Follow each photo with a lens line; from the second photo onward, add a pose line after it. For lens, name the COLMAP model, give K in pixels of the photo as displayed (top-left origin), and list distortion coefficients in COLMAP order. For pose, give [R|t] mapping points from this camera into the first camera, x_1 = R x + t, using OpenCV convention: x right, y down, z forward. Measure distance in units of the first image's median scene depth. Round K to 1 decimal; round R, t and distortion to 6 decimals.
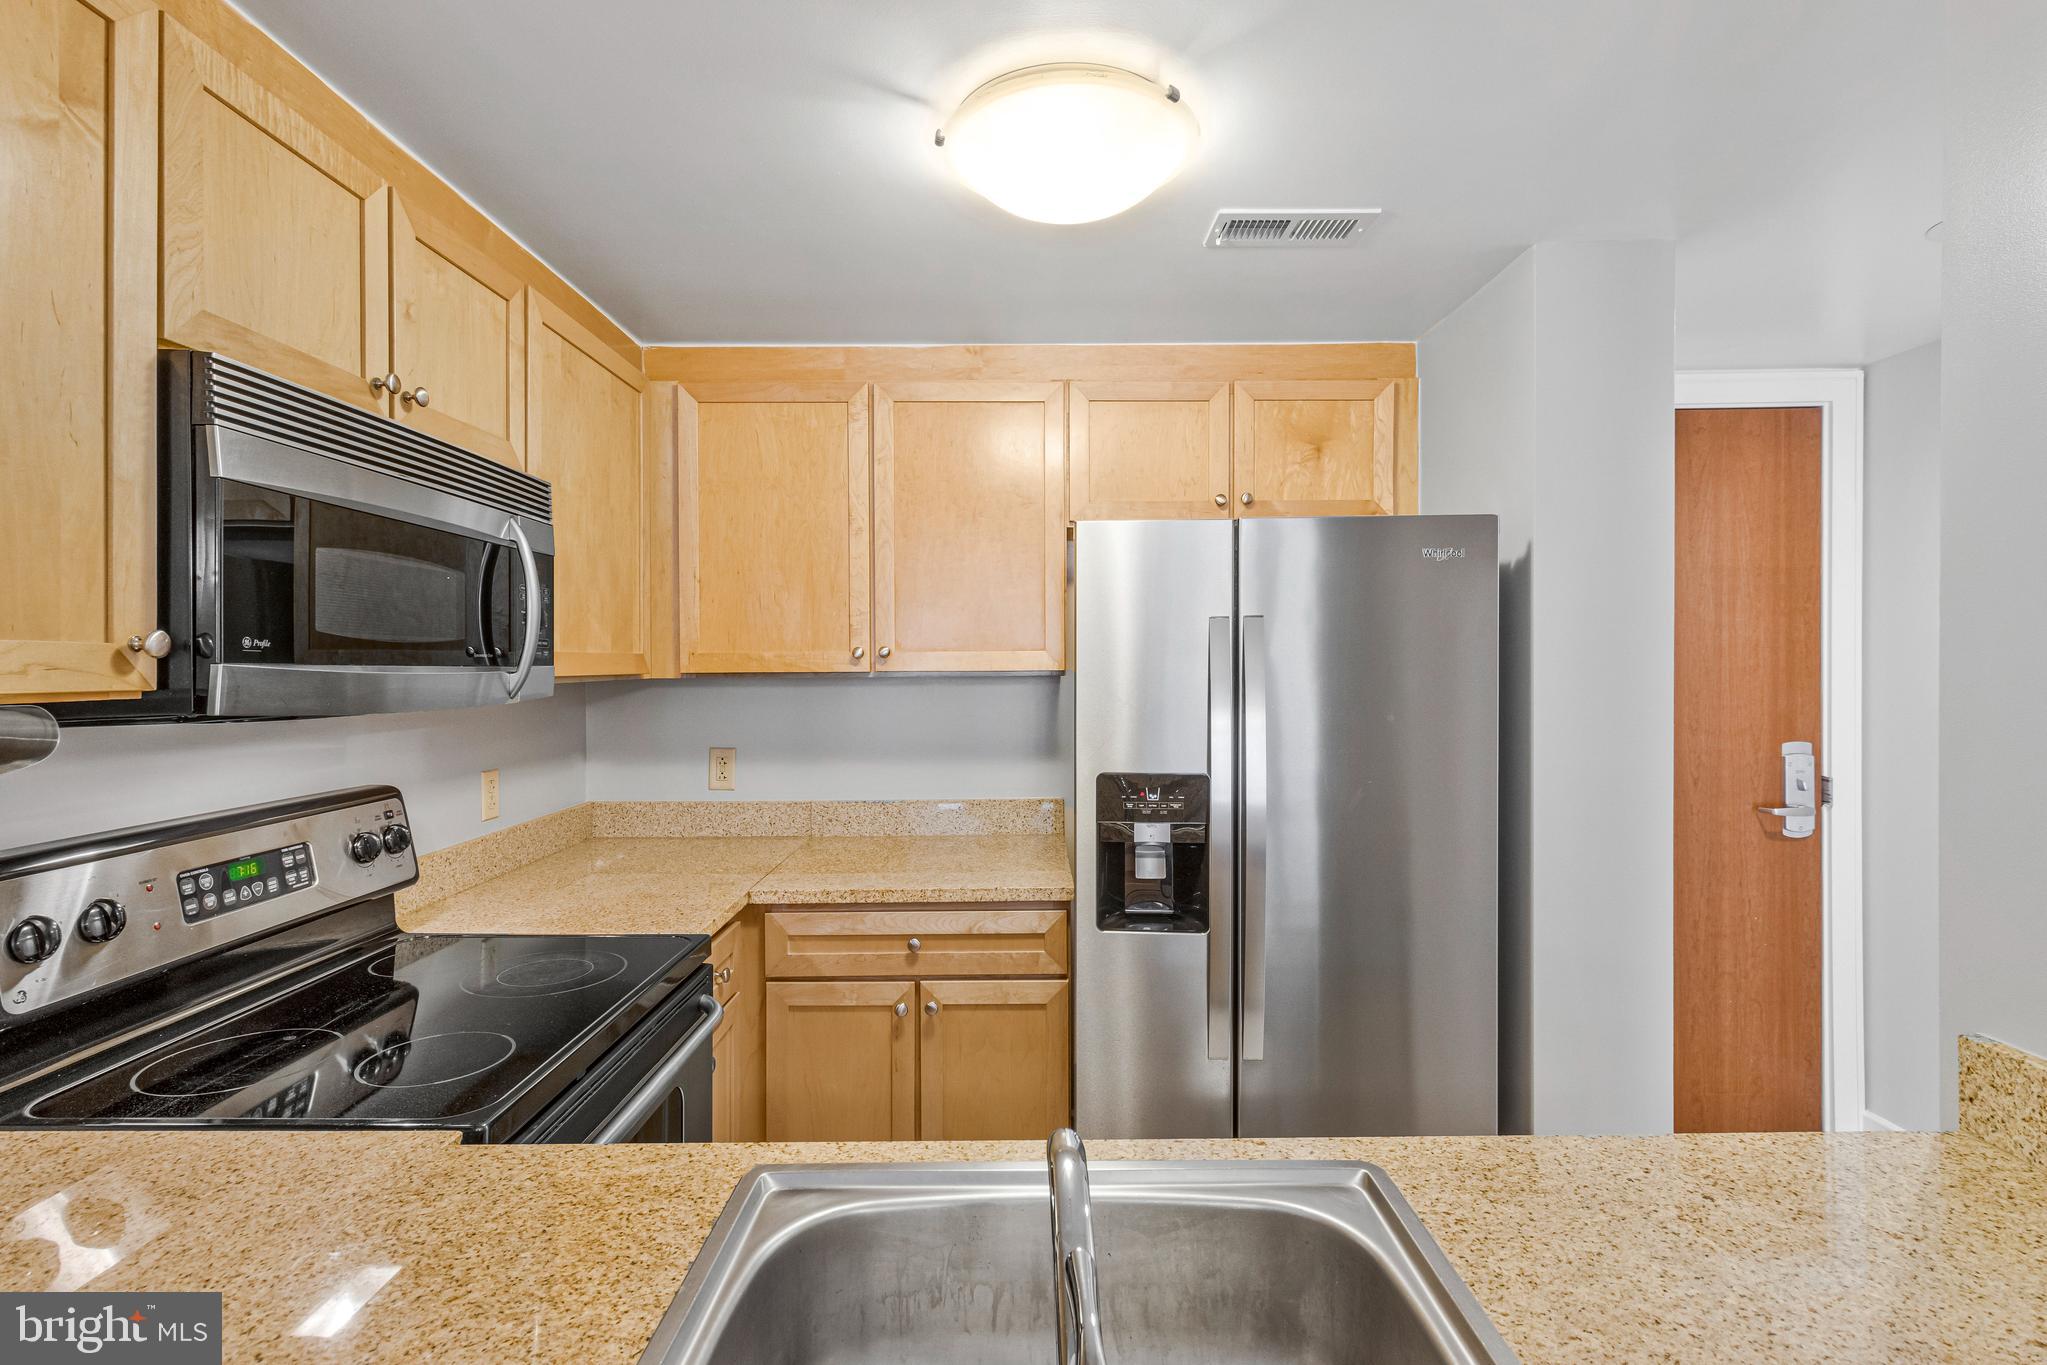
lens RADIAL K [[1008.9, 0, 1055.6], [0, 1008.9, 651.2], [0, 0, 1]] dist [-0.002393, -0.000373]
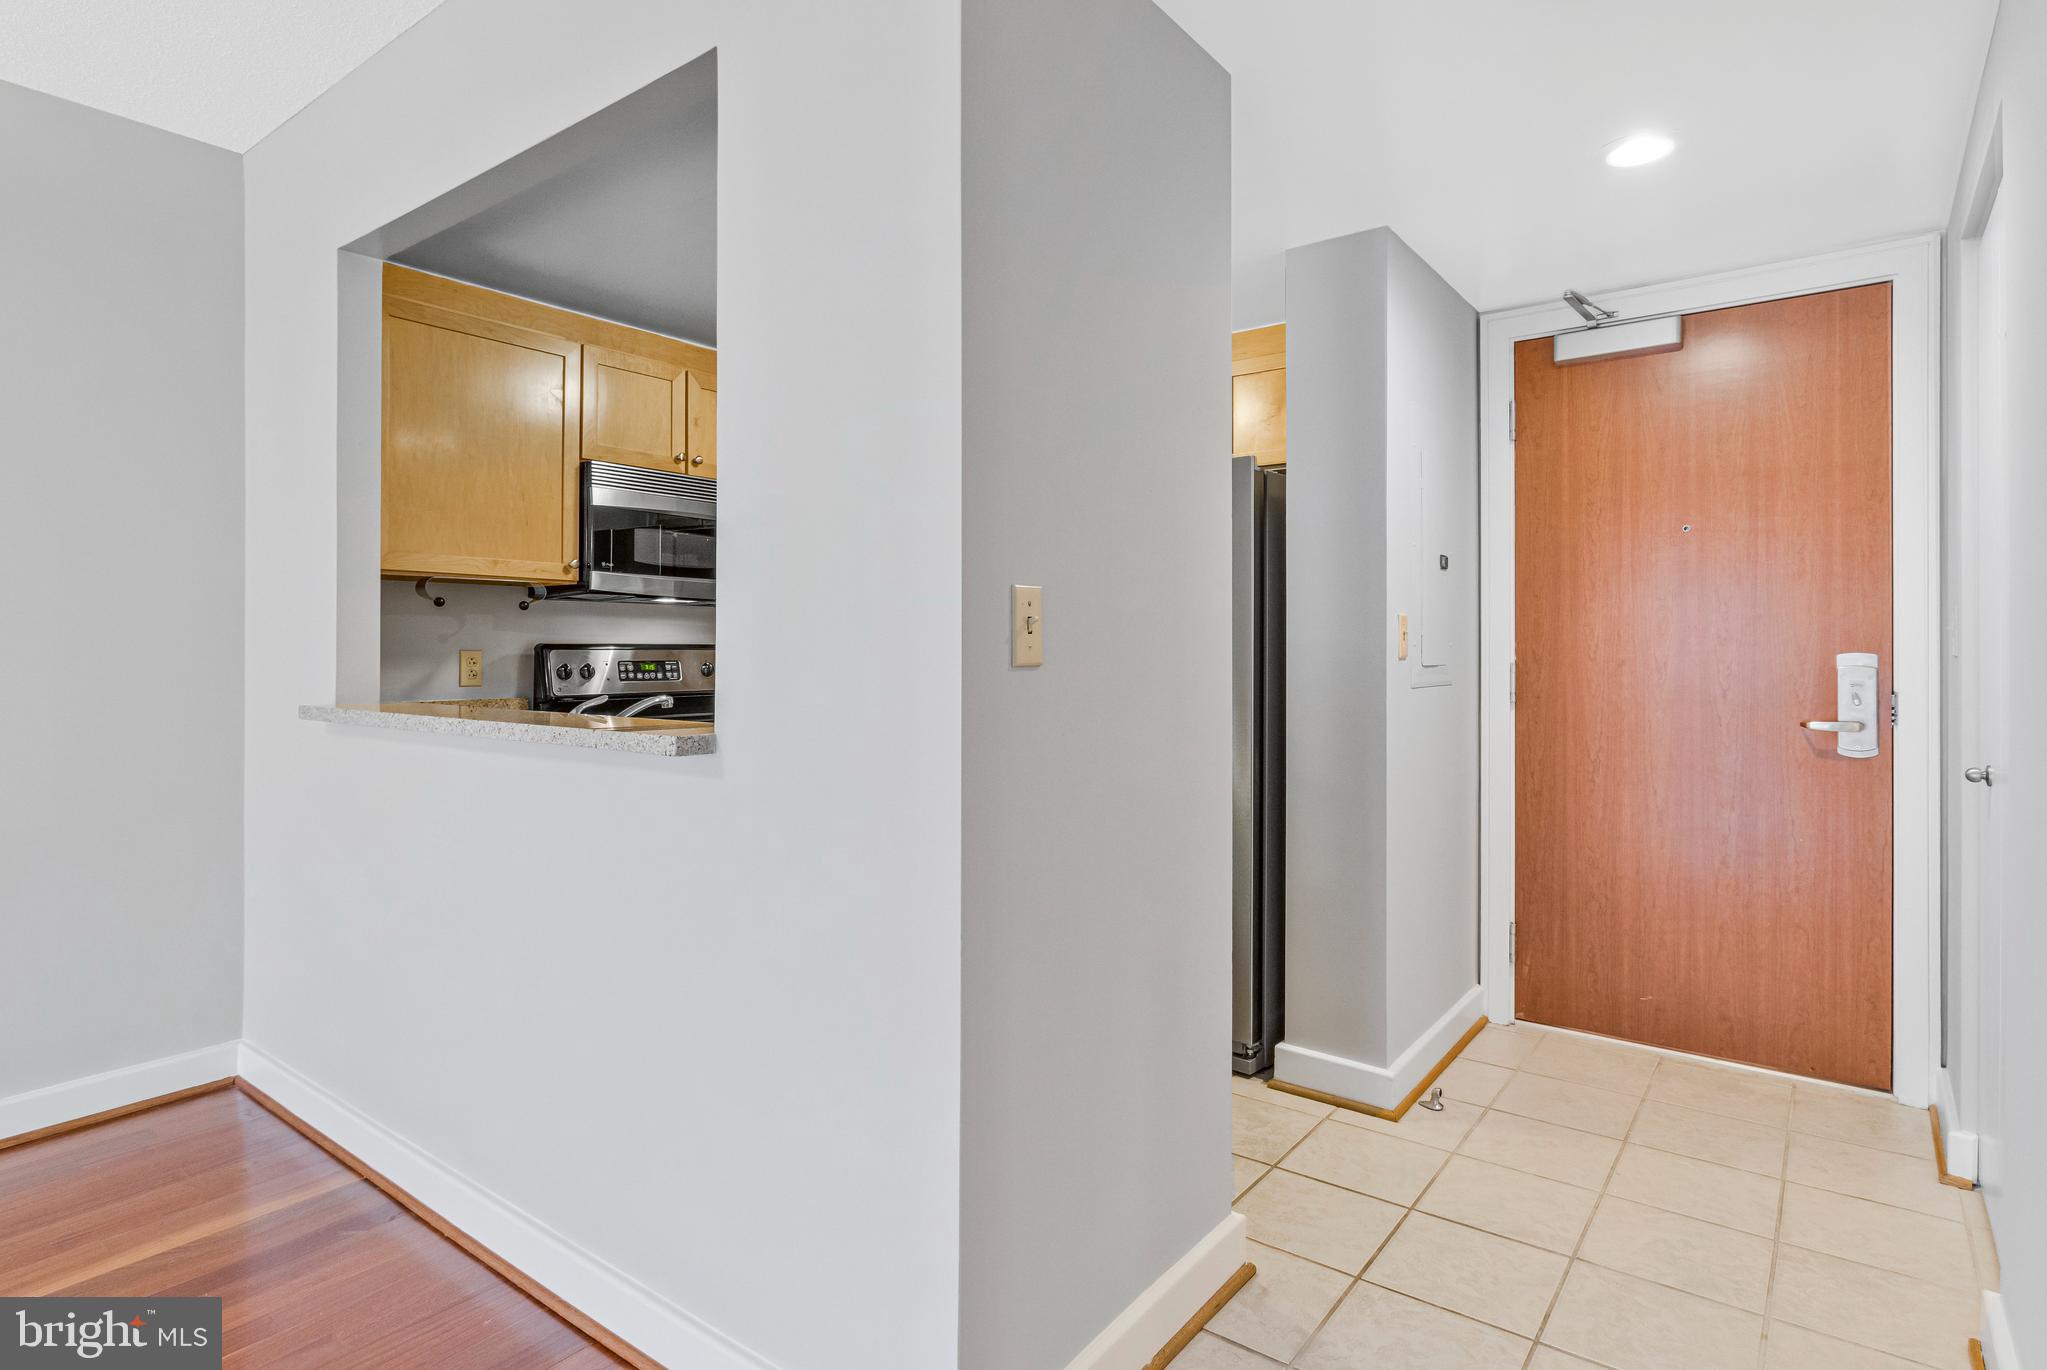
lens RADIAL K [[1099.8, 0, 1022.1], [0, 1099.8, 647.2], [0, 0, 1]] dist [0.001025, 0.000234]
pose [[0.788251, 0.002144, -0.615350, 0.949688], [0.000976, 0.999988, 0.004734, 0.100363], [0.615353, -0.004332, 0.788240, -0.324809]]
